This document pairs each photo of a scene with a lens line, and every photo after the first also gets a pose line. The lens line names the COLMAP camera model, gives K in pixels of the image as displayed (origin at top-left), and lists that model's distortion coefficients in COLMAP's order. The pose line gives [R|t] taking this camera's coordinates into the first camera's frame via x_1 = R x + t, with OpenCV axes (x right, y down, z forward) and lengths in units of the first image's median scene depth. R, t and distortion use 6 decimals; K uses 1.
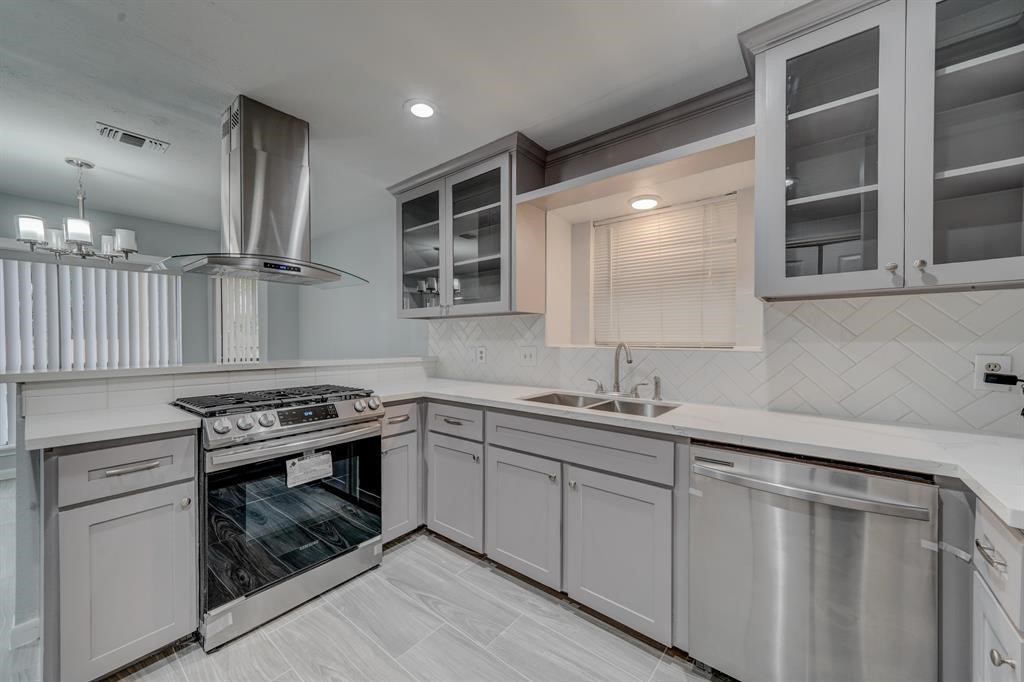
lens RADIAL K [[377.4, 0, 513.0], [0, 377.4, 339.9], [0, 0, 1]] dist [0.001630, -0.000069]
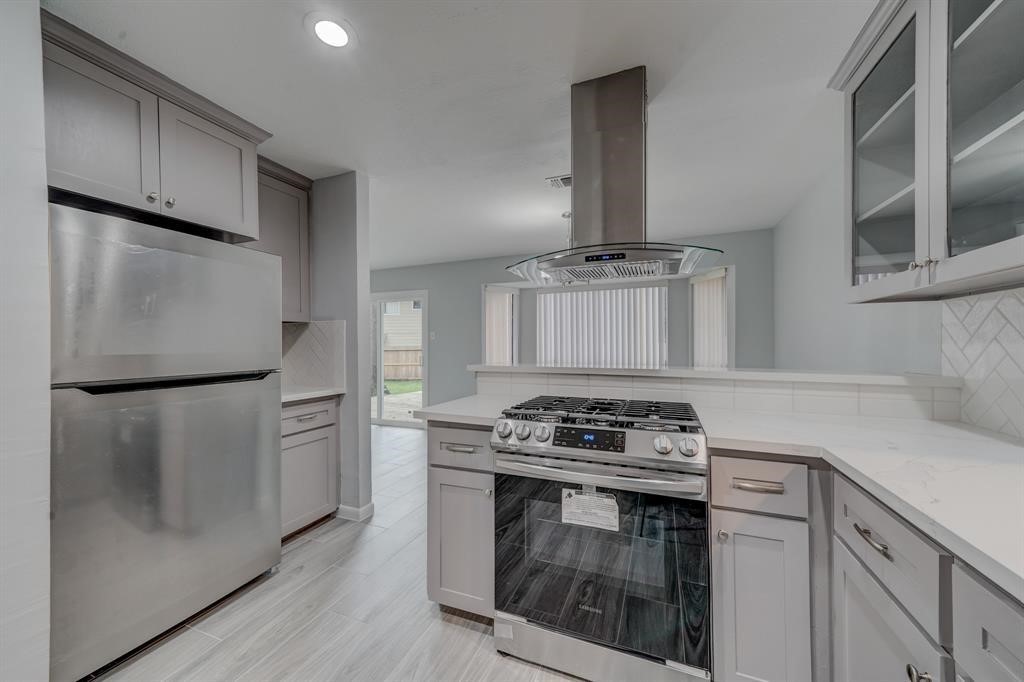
lens RADIAL K [[377.4, 0, 512.3], [0, 377.4, 338.0], [0, 0, 1]] dist [0.001630, -0.000069]
pose [[0.290341, -0.013173, -0.956833, 0.149147], [0.000083, 0.999906, -0.013740, 0.001675], [0.956923, 0.003910, 0.290315, 0.592463]]
